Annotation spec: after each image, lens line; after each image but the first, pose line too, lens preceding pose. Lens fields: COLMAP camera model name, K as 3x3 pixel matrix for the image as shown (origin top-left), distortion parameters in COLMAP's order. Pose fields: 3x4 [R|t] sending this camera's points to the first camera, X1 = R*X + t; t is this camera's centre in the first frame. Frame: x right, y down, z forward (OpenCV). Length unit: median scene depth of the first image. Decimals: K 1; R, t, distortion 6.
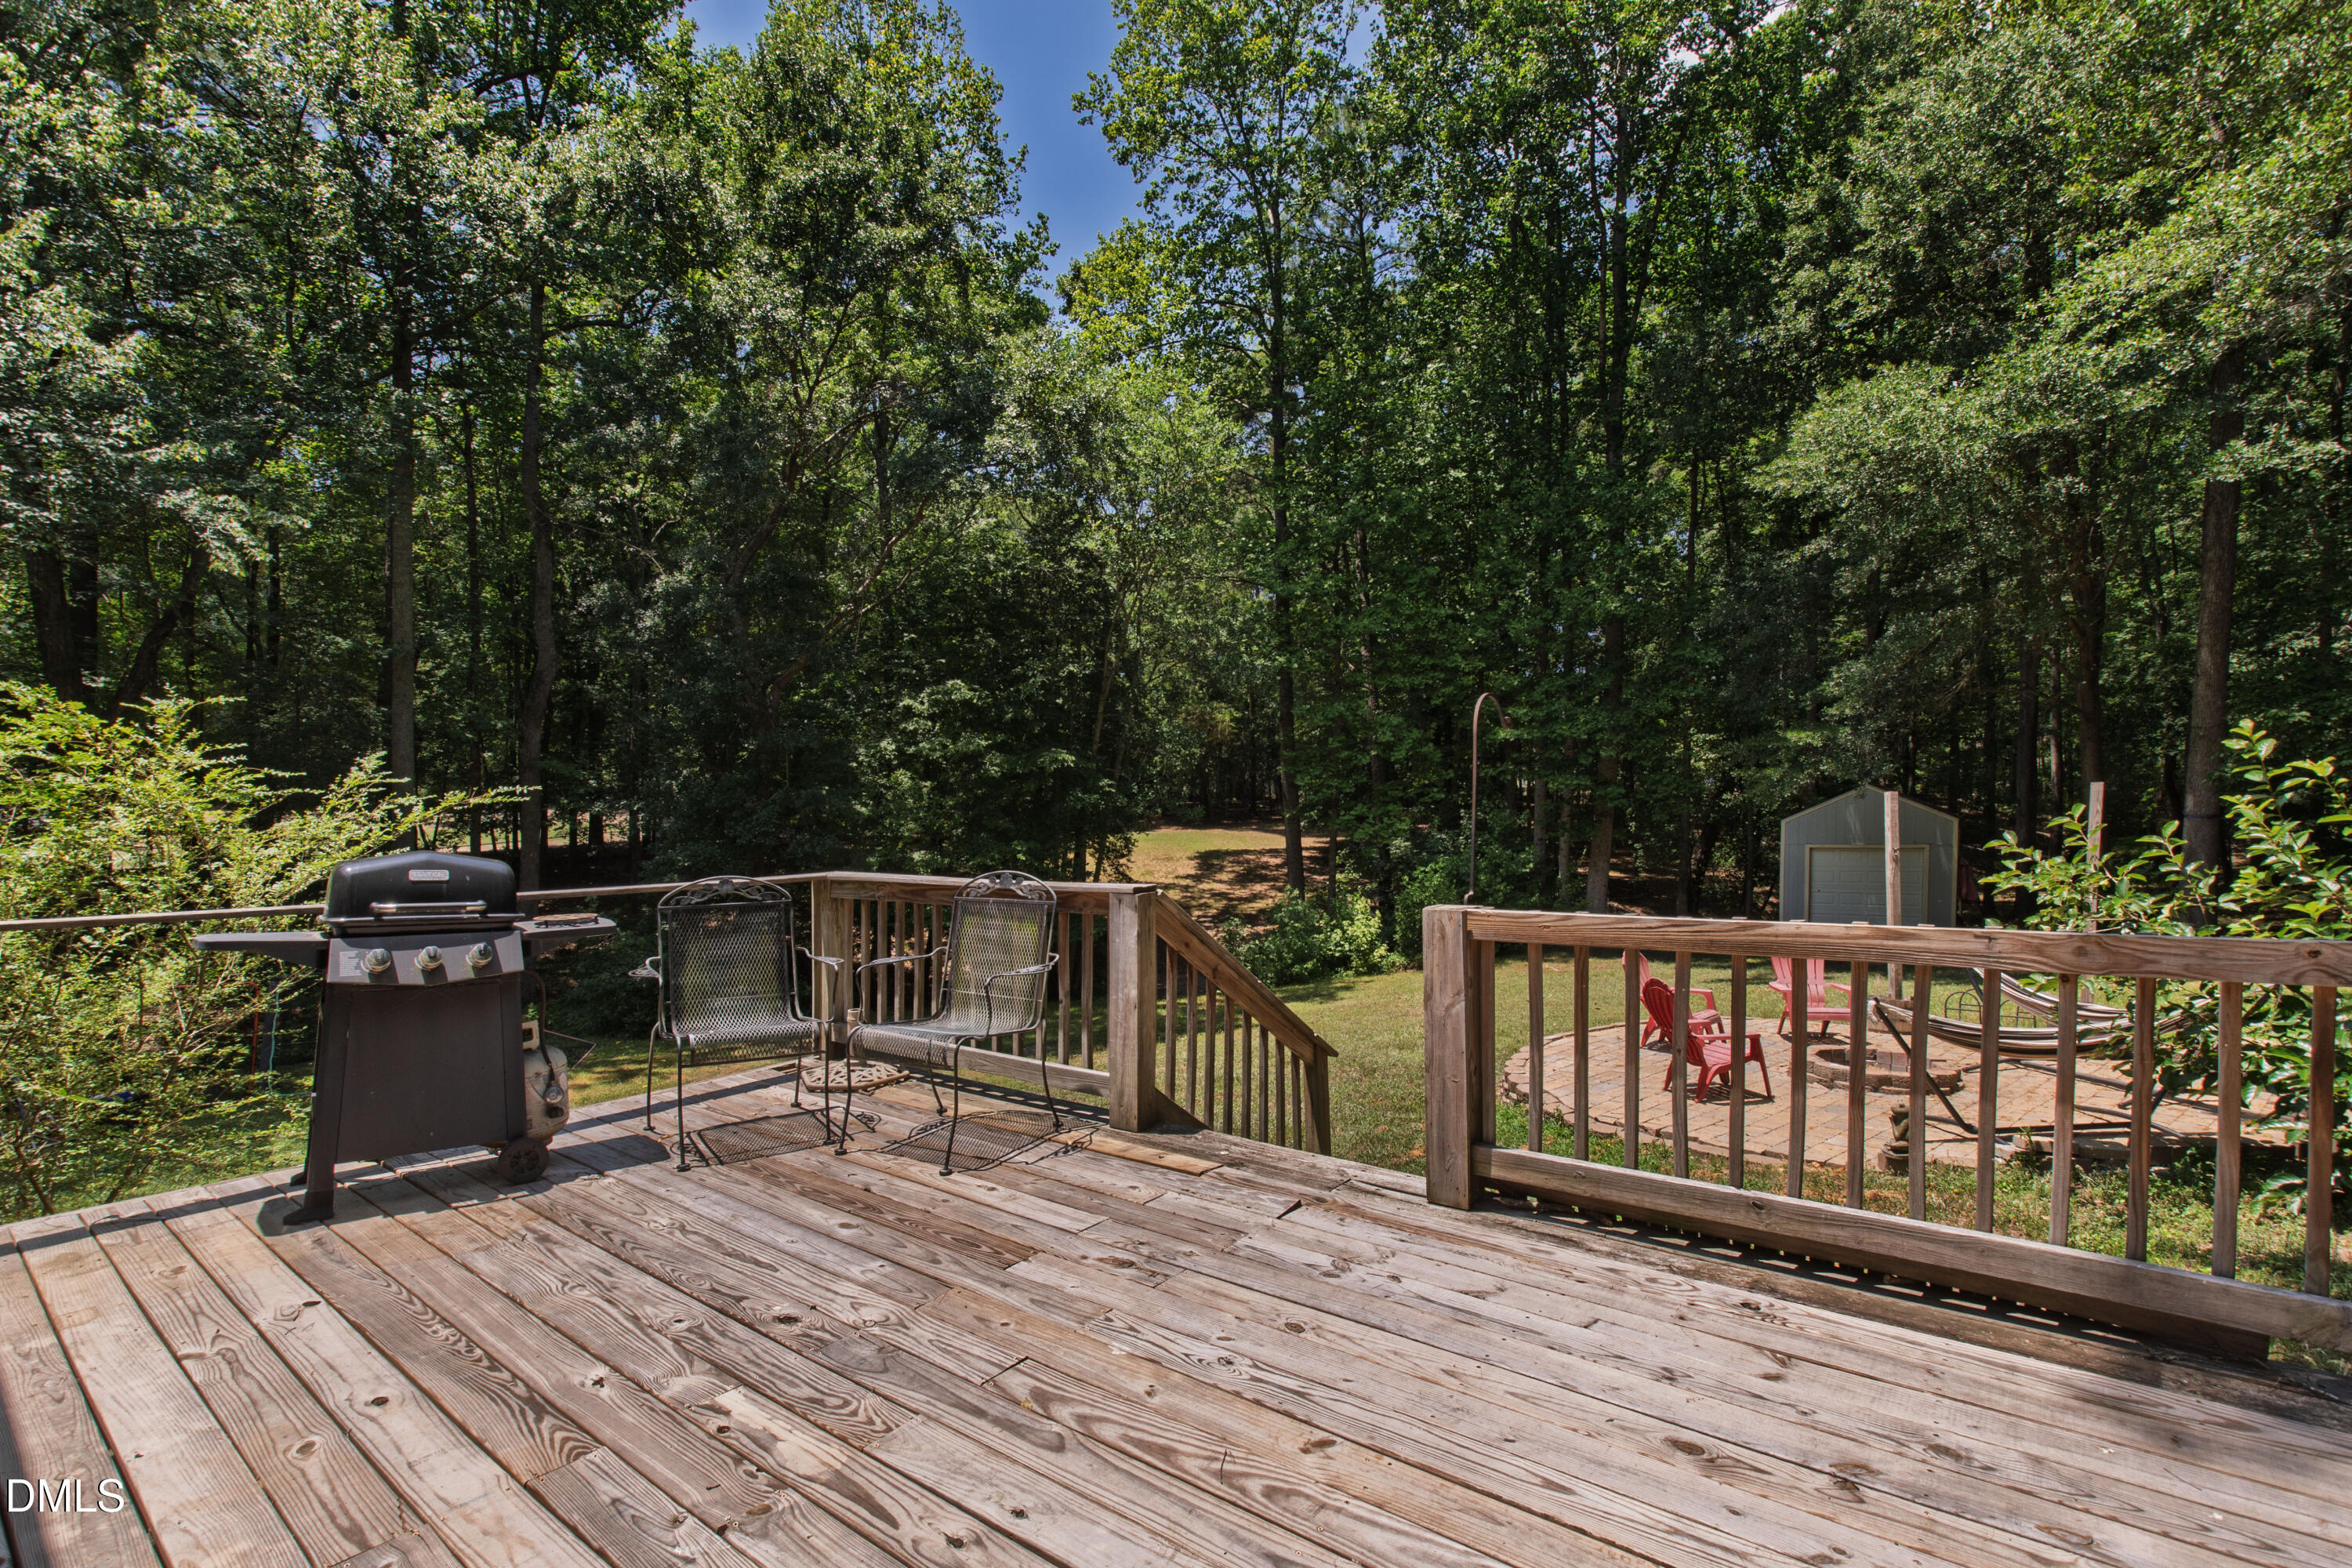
lens RADIAL K [[1071.9, 0, 1182.0], [0, 1071.9, 852.1], [0, 0, 1]] dist [0.001906, 0.000043]
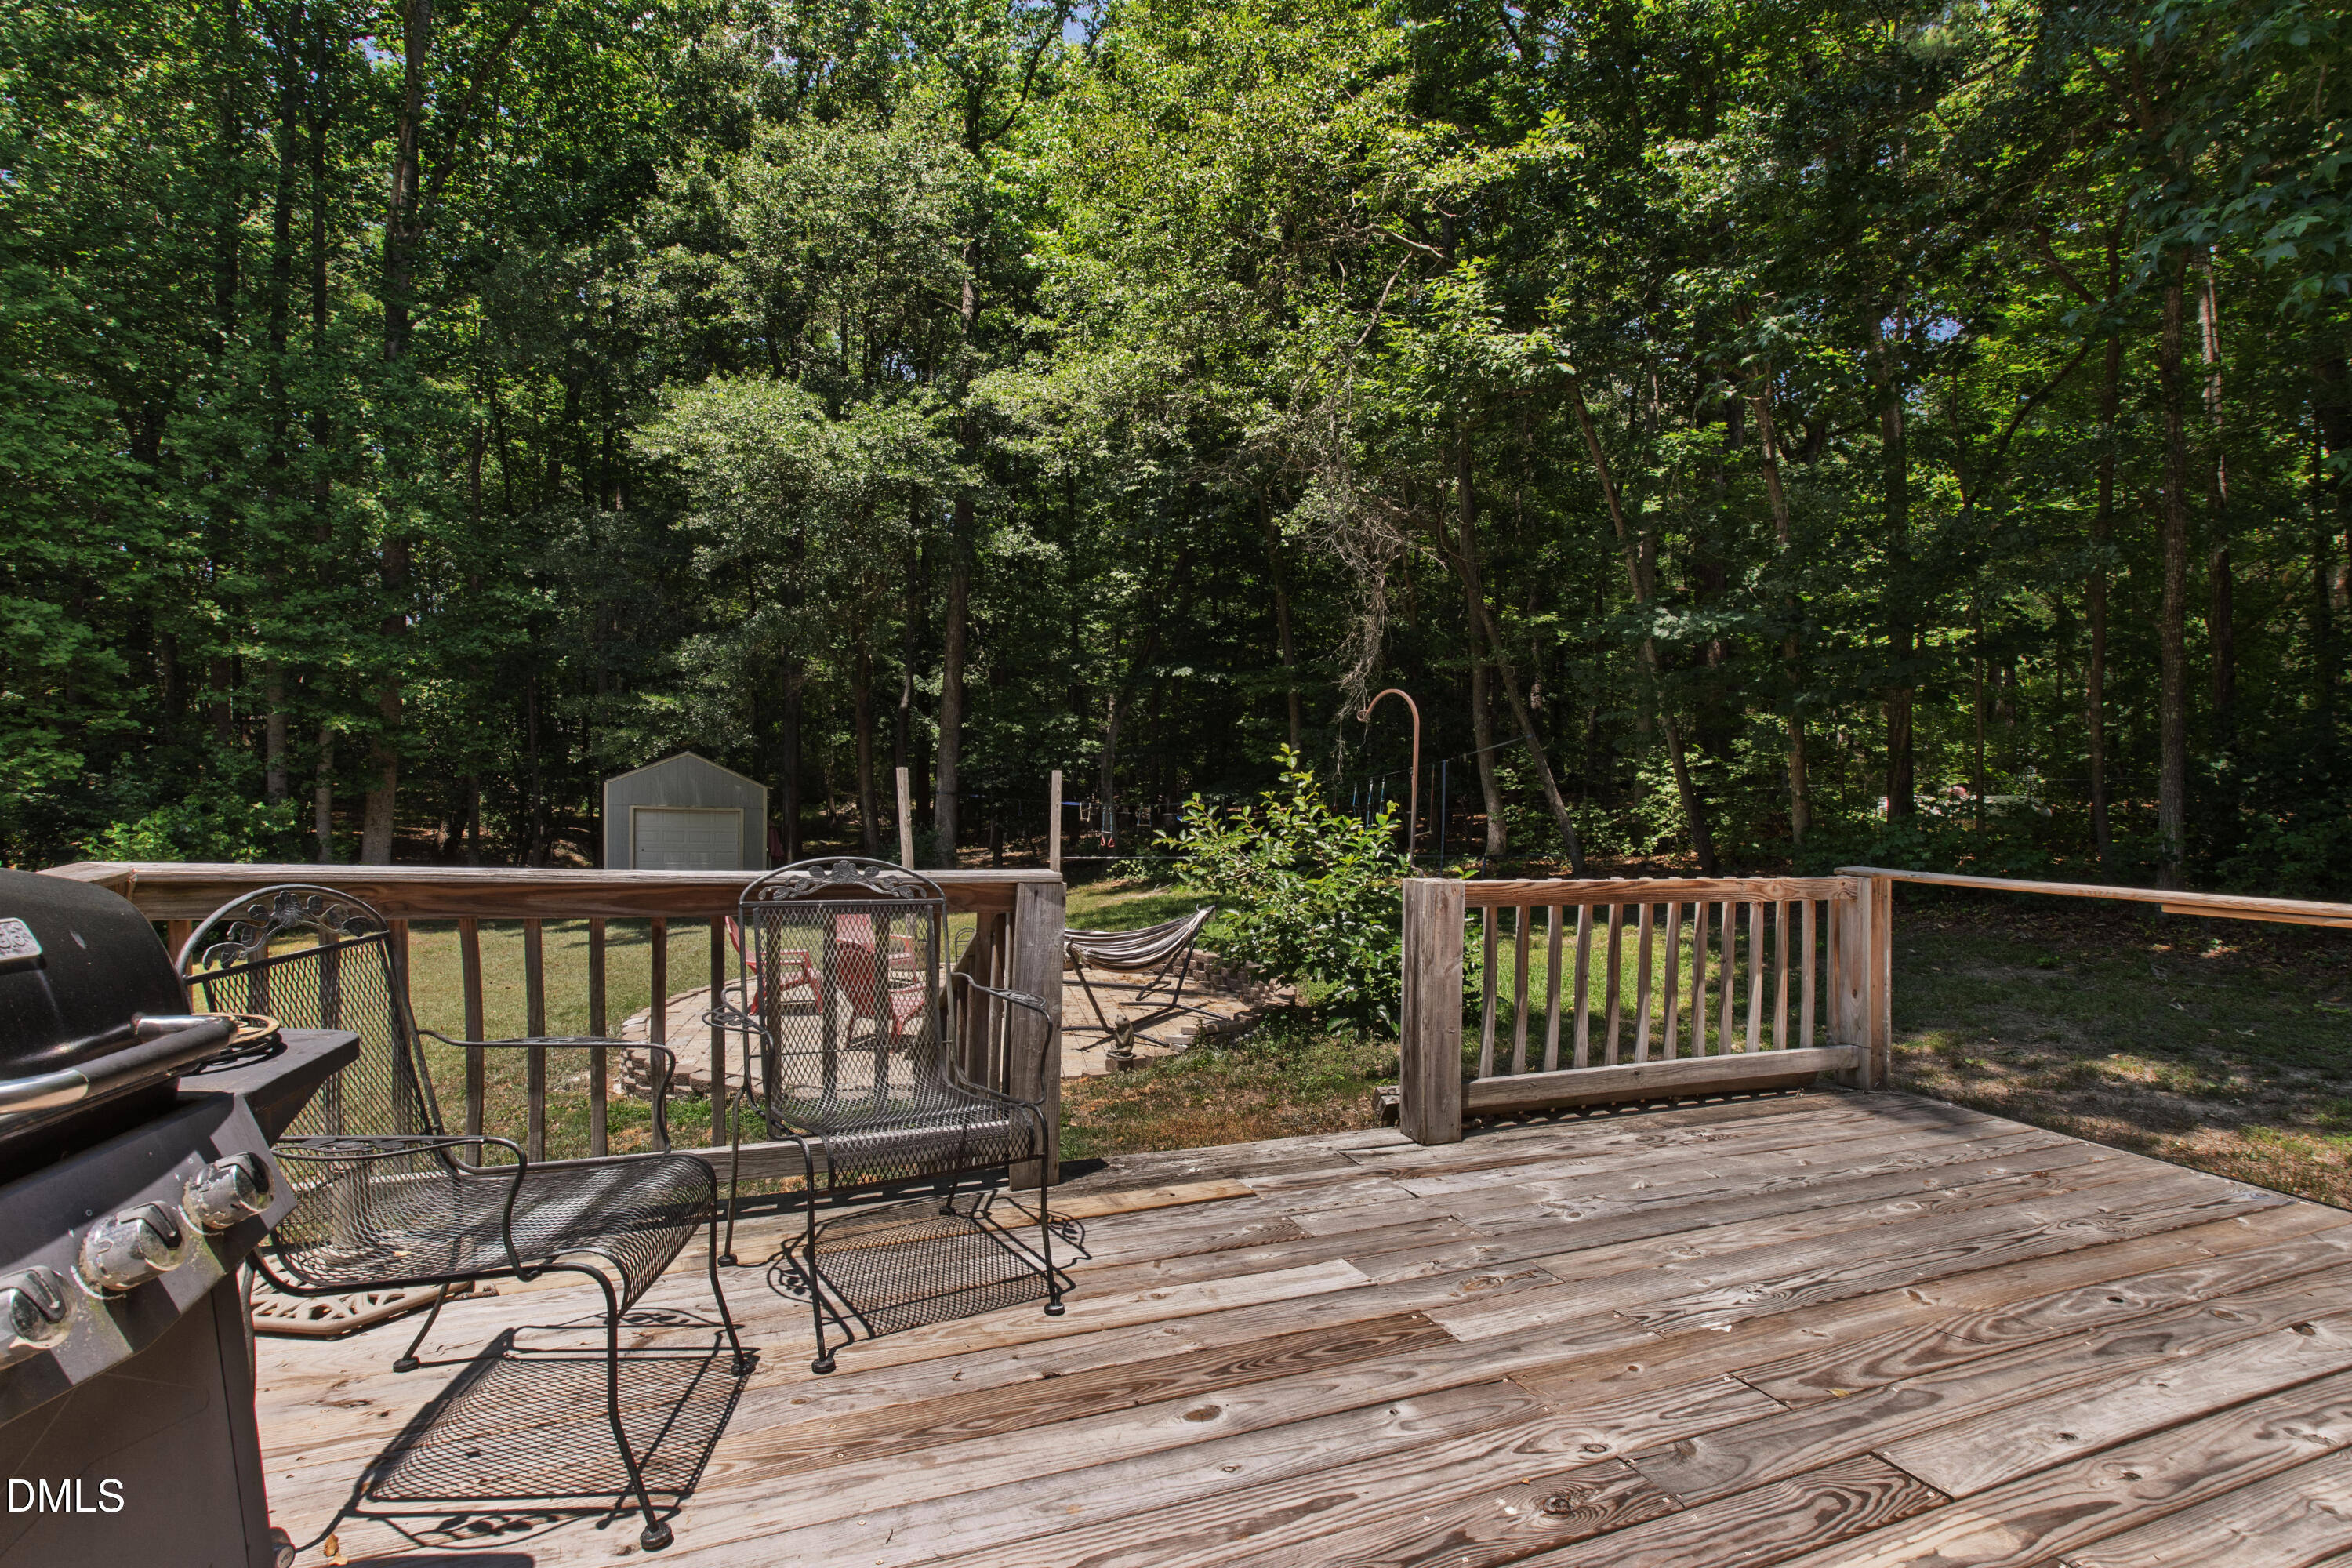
lens RADIAL K [[1077.6, 0, 1122.8], [0, 1077.6, 844.4], [0, 0, 1]] dist [0.017346, 0.000091]
pose [[0.477913, -0.013112, 0.878309, -0.166509], [-0.015997, 0.999593, 0.023627, -0.002009], [-0.878261, -0.025342, 0.477509, 0.136034]]
